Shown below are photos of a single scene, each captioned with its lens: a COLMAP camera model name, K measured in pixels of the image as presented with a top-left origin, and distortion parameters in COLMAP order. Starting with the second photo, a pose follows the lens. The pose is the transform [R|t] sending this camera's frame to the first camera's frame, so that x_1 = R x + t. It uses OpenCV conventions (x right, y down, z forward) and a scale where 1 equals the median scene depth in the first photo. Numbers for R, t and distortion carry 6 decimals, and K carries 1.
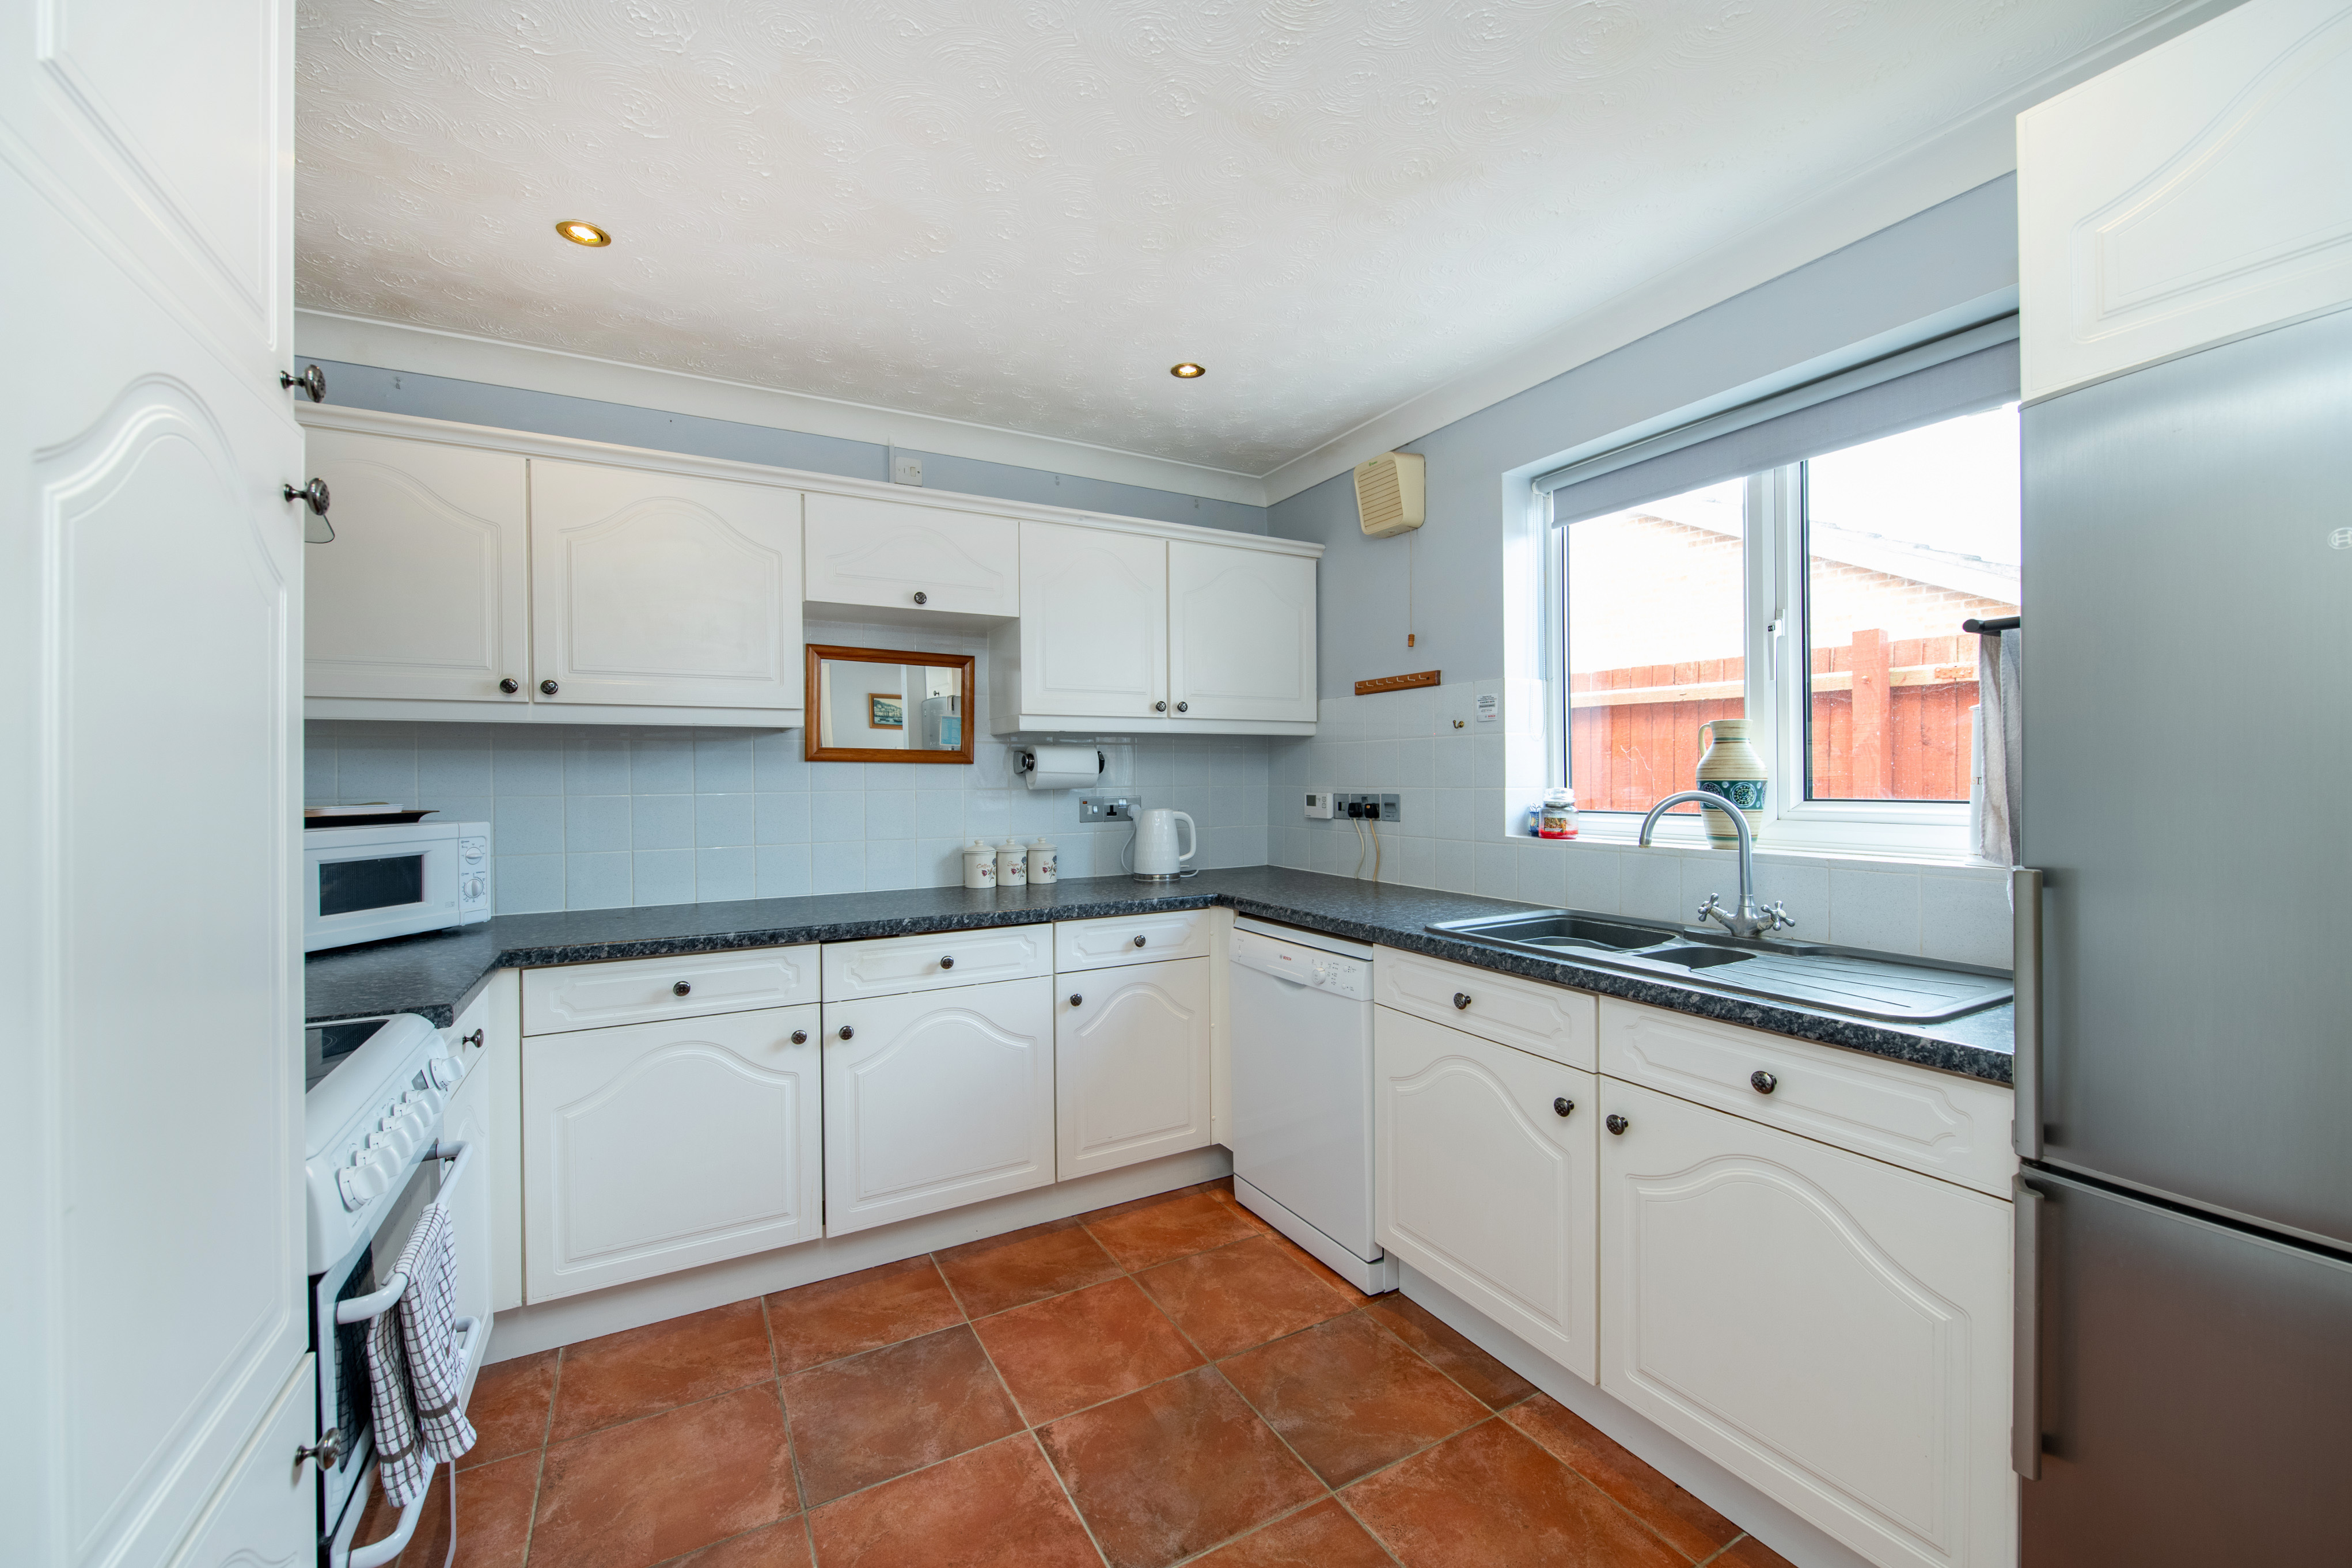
lens RADIAL K [[935.0, 0, 1181.0], [0, 935.0, 776.0], [0, 0, 1]] dist [-0.001897, -0.000171]
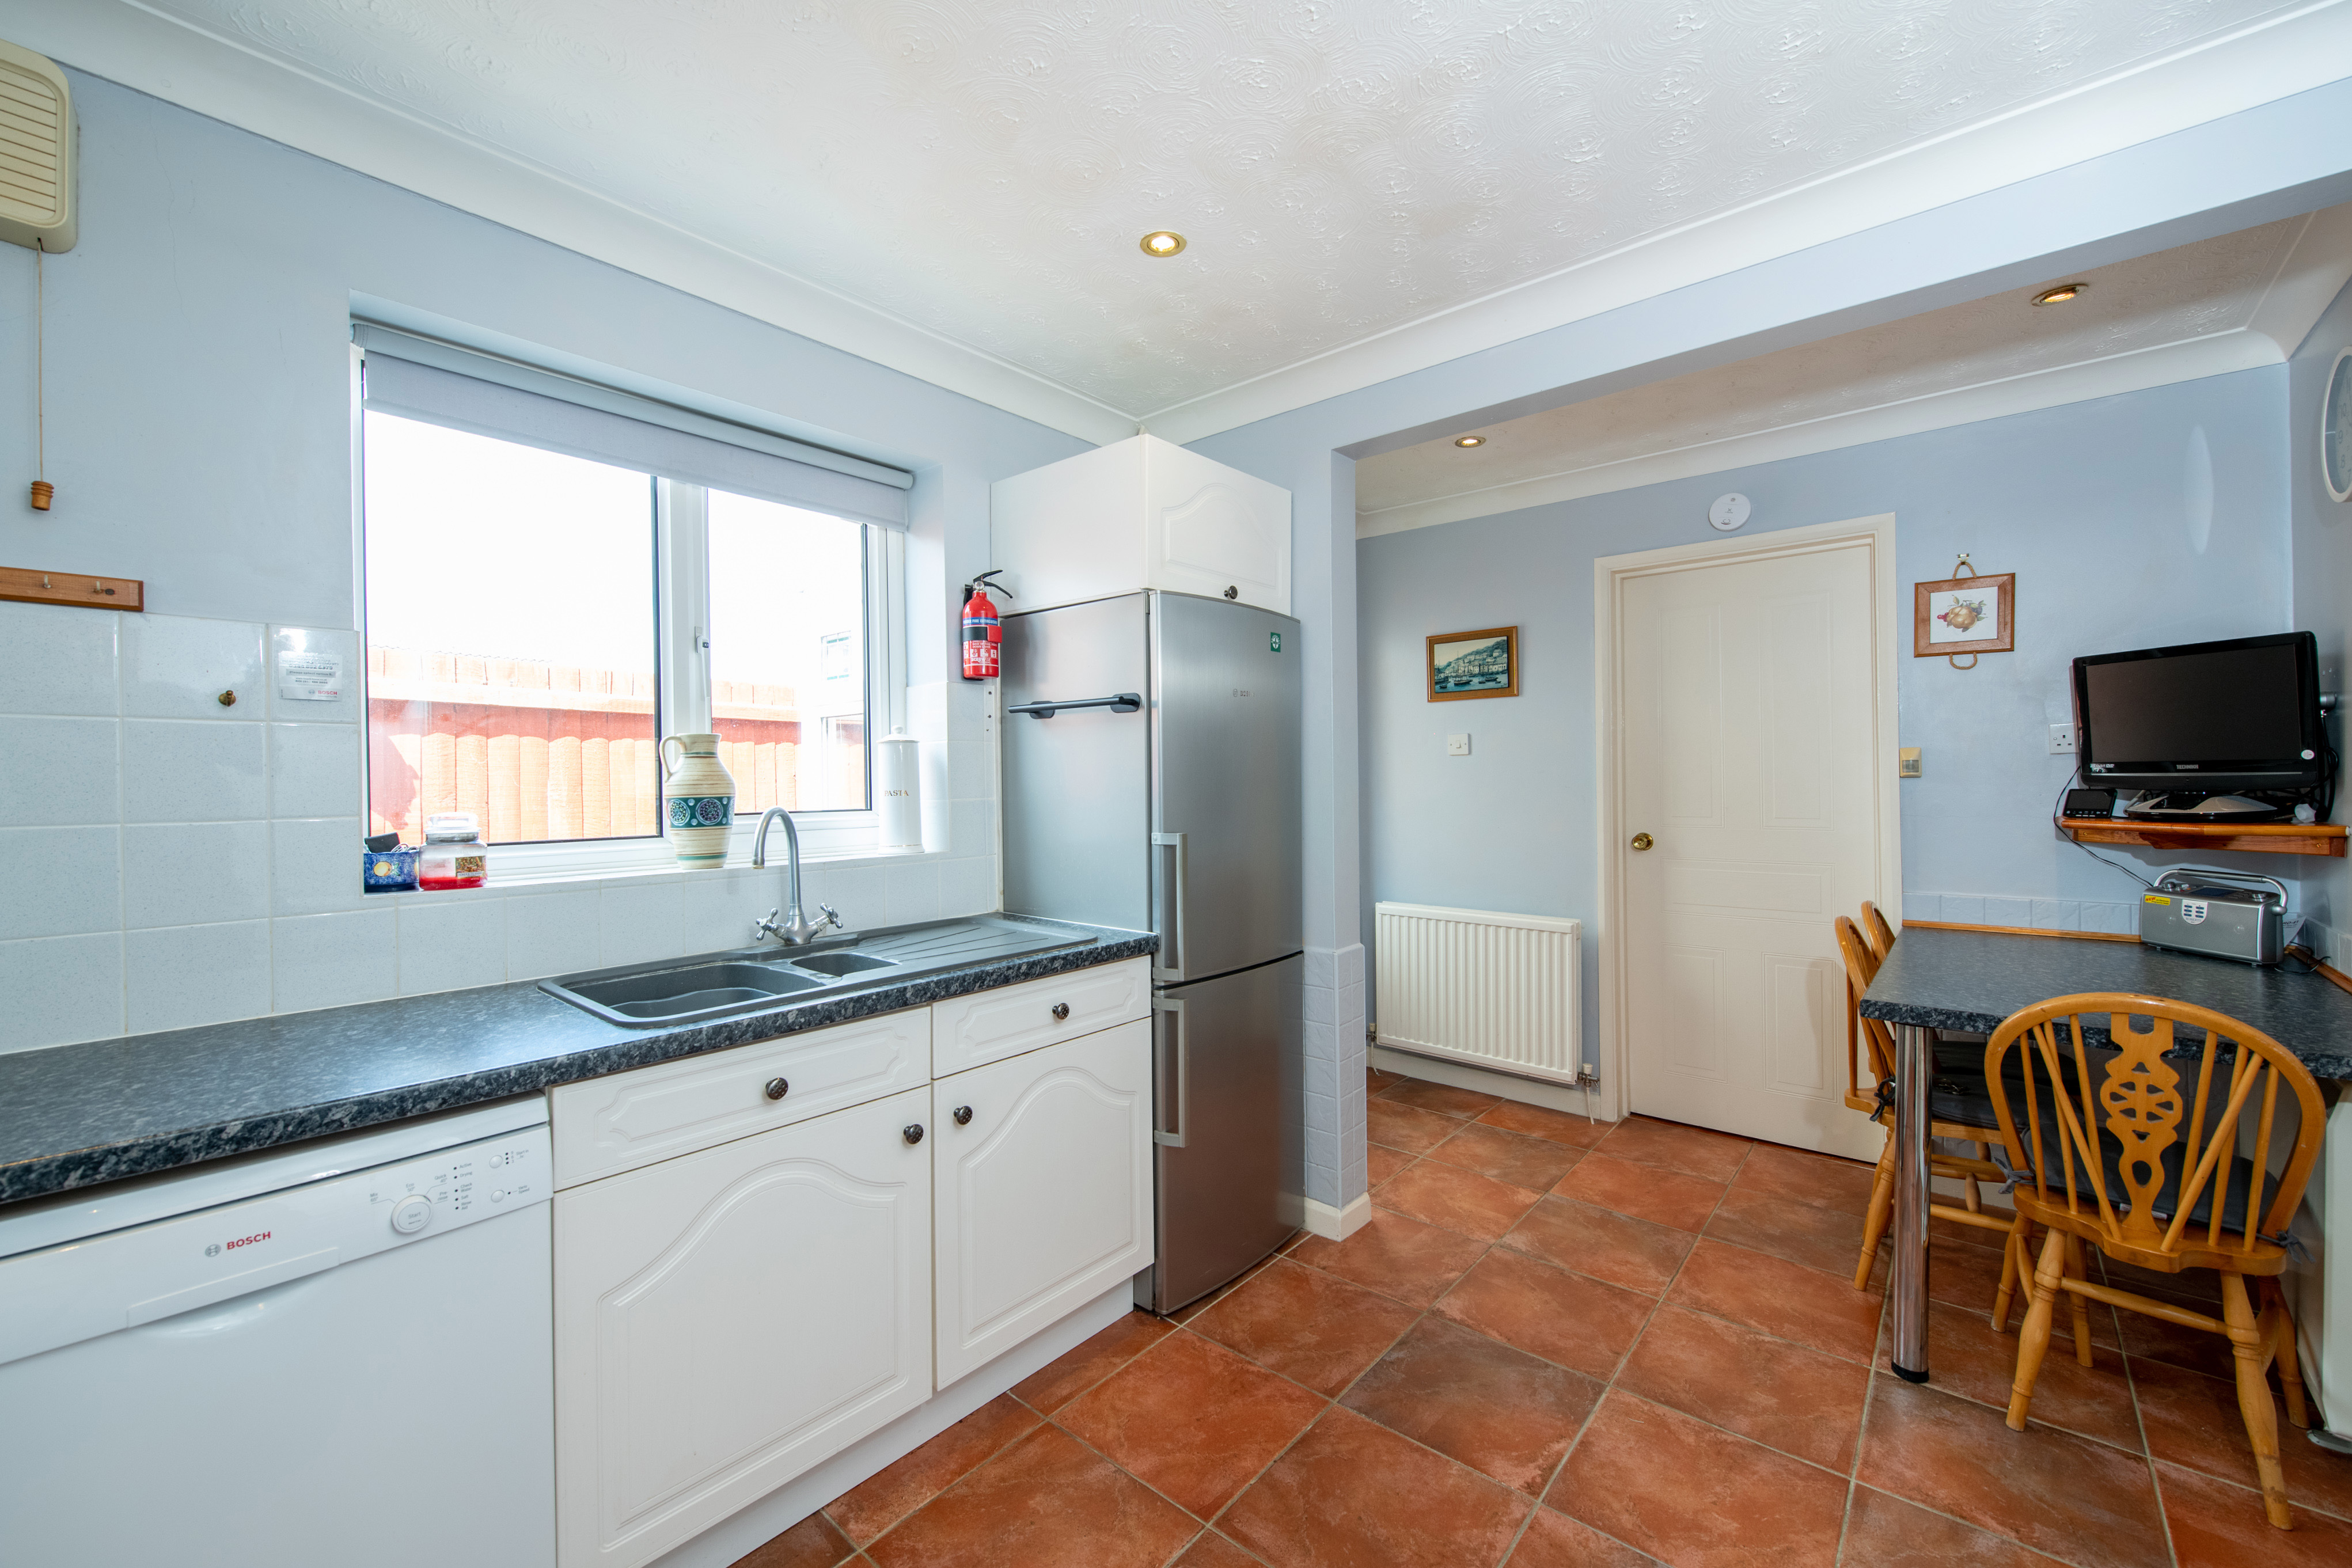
lens RADIAL K [[935.0, 0, 1180.3], [0, 935.0, 781.6], [0, 0, 1]] dist [-0.001897, -0.000171]
pose [[-0.348031, 0.014071, 0.937377, -0.547614], [0.018764, 0.999792, -0.008041, 0.006580], [-0.937295, 0.014790, -0.348222, 0.999615]]
